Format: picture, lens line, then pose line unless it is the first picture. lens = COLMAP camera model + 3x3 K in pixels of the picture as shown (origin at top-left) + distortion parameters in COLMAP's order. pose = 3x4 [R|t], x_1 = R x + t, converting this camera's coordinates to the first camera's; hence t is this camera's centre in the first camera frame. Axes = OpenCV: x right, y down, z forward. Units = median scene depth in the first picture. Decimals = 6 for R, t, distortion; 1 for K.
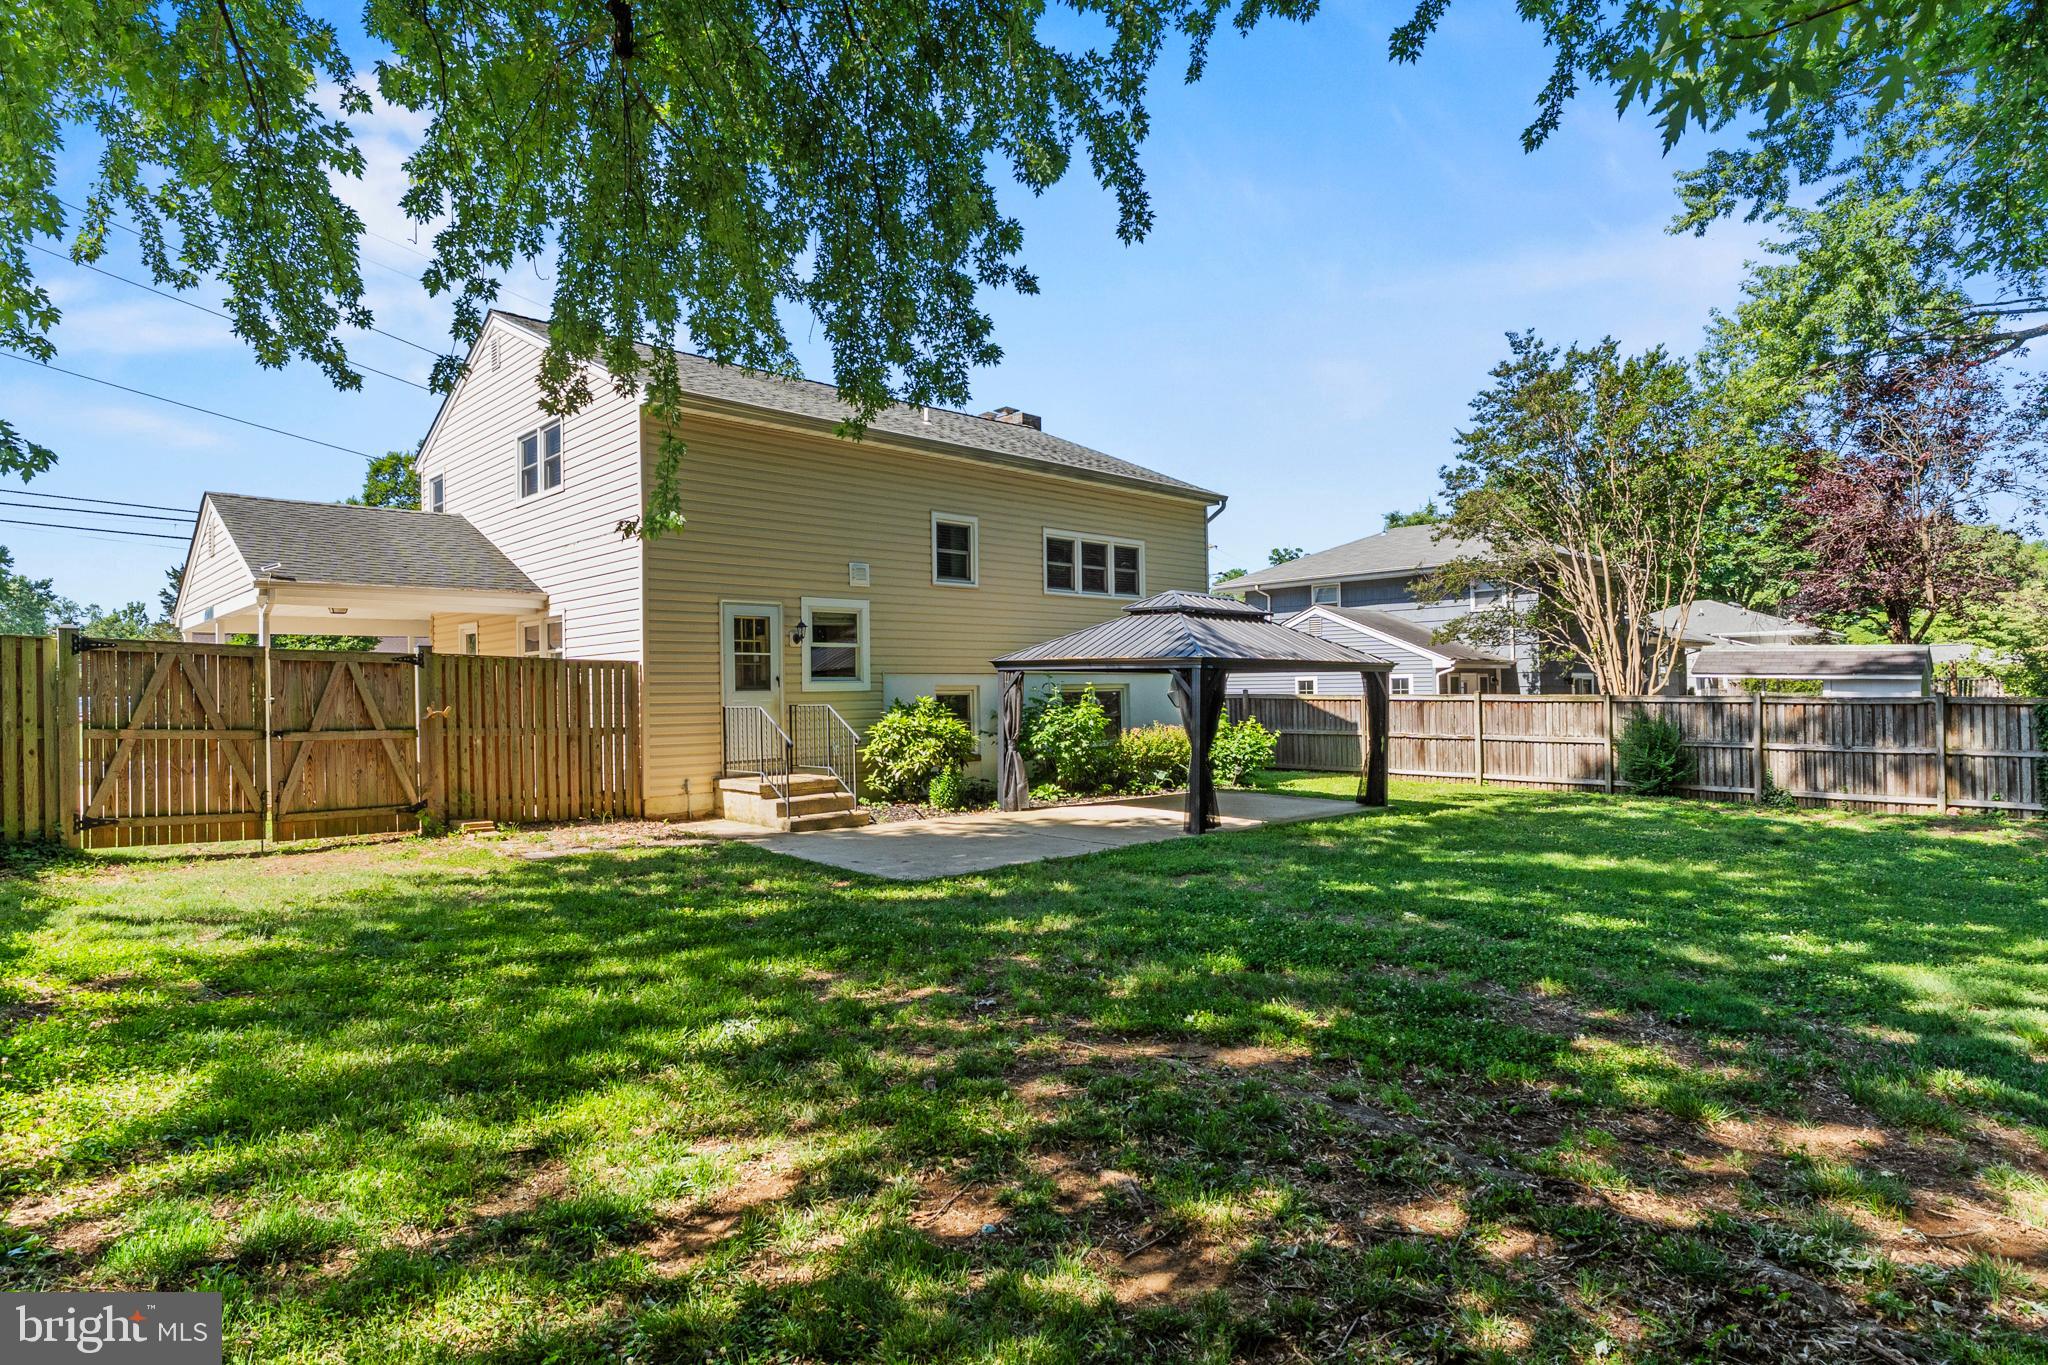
lens RADIAL K [[1095.3, 0, 1019.0], [0, 1095.3, 685.9], [0, 0, 1]] dist [-0.000229, 0.000324]
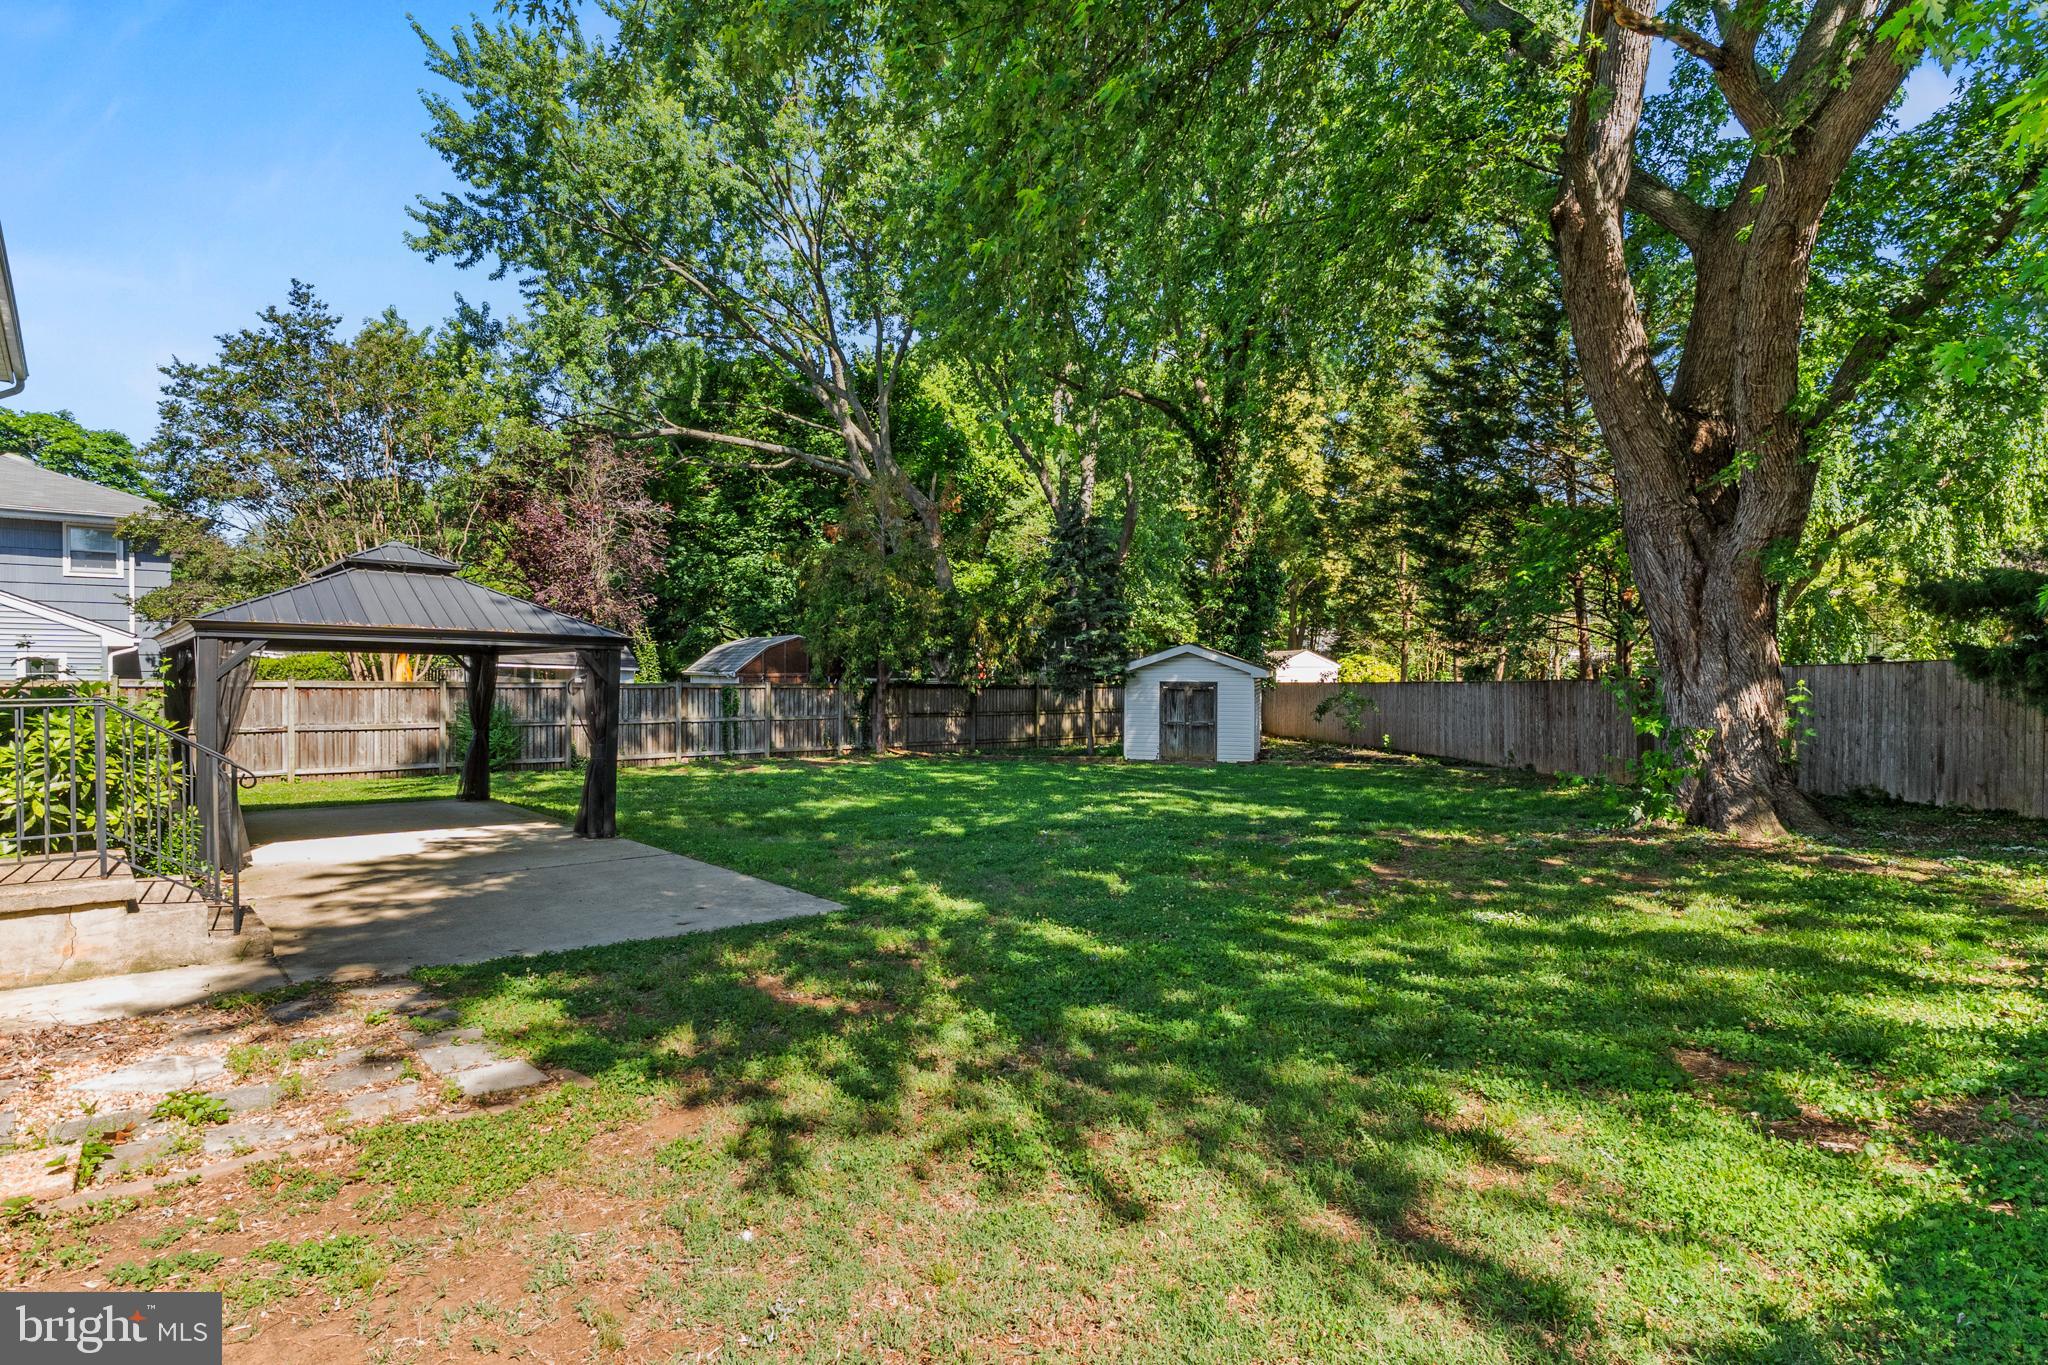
lens RADIAL K [[1095.3, 0, 1022.8], [0, 1095.3, 677.1], [0, 0, 1]] dist [-0.000229, 0.000324]
pose [[-0.005893, 0.012382, 0.999906, -0.547696], [-0.004159, 0.999914, -0.012407, 0.016744], [-0.999974, -0.004231, -0.005841, 0.484460]]
